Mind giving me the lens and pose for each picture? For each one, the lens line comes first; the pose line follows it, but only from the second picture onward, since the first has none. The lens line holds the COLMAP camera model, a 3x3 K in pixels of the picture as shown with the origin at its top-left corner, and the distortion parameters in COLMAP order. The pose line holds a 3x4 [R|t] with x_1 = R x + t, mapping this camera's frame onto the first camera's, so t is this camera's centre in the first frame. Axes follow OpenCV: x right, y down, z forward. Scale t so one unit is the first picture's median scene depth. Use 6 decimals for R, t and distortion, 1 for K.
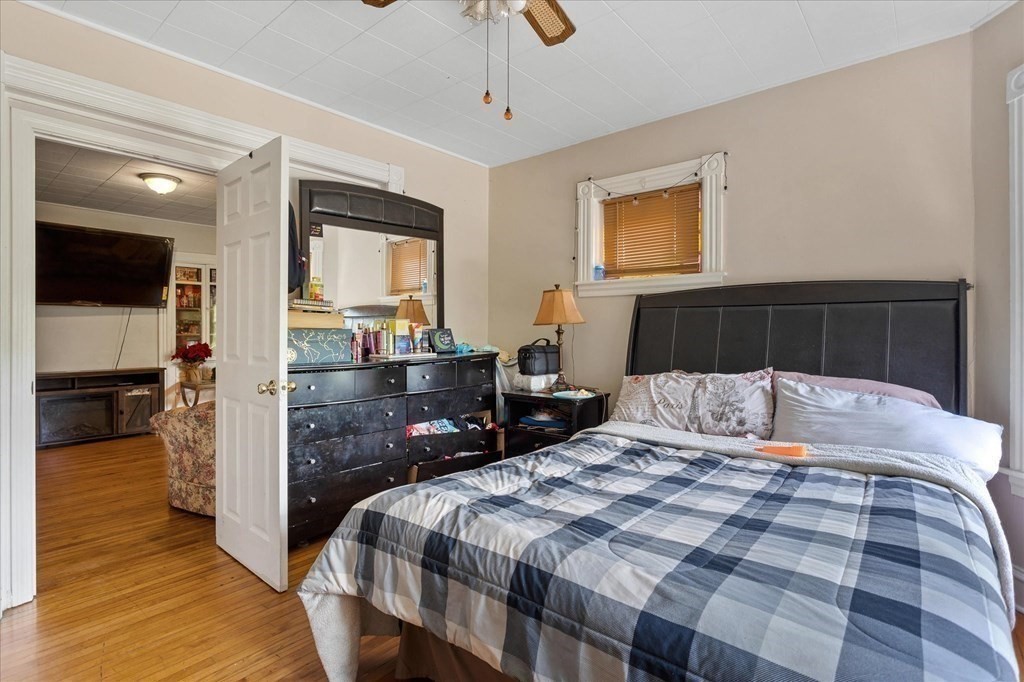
lens RADIAL K [[498.5, 0, 512.2], [0, 498.5, 335.1], [0, 0, 1]] dist [-0.011110, 0.001372]
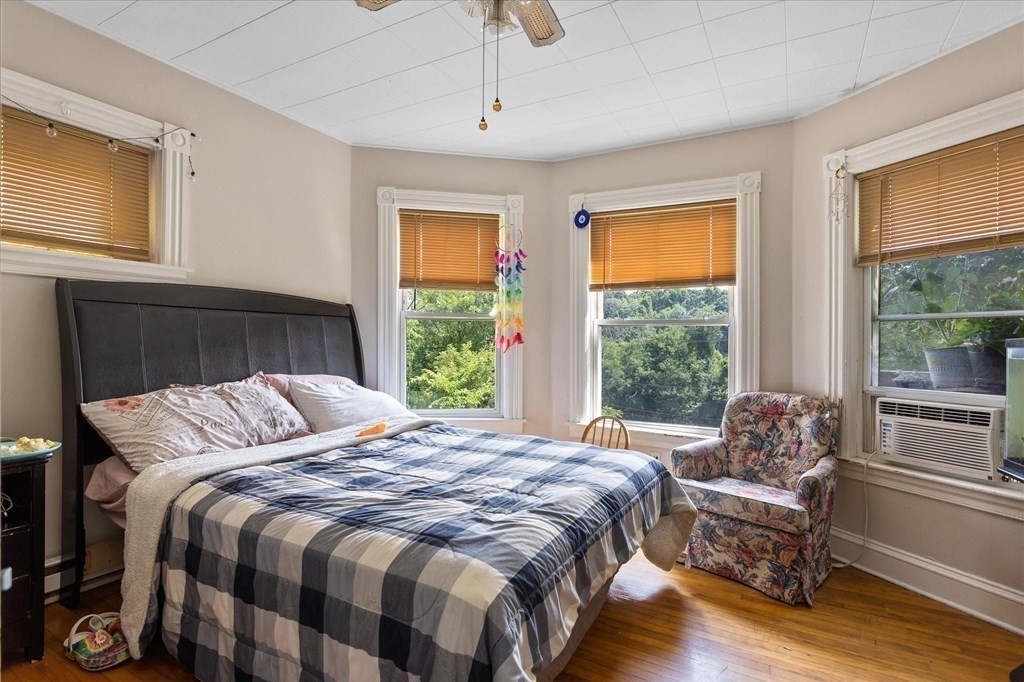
lens RADIAL K [[498.5, 0, 510.9], [0, 498.5, 340.0], [0, 0, 1]] dist [-0.011110, 0.001372]
pose [[-0.181442, 0.000845, 0.983401, -0.718616], [-0.002799, 0.999995, -0.001375, -0.001212], [-0.983398, -0.003002, -0.181439, 0.805535]]
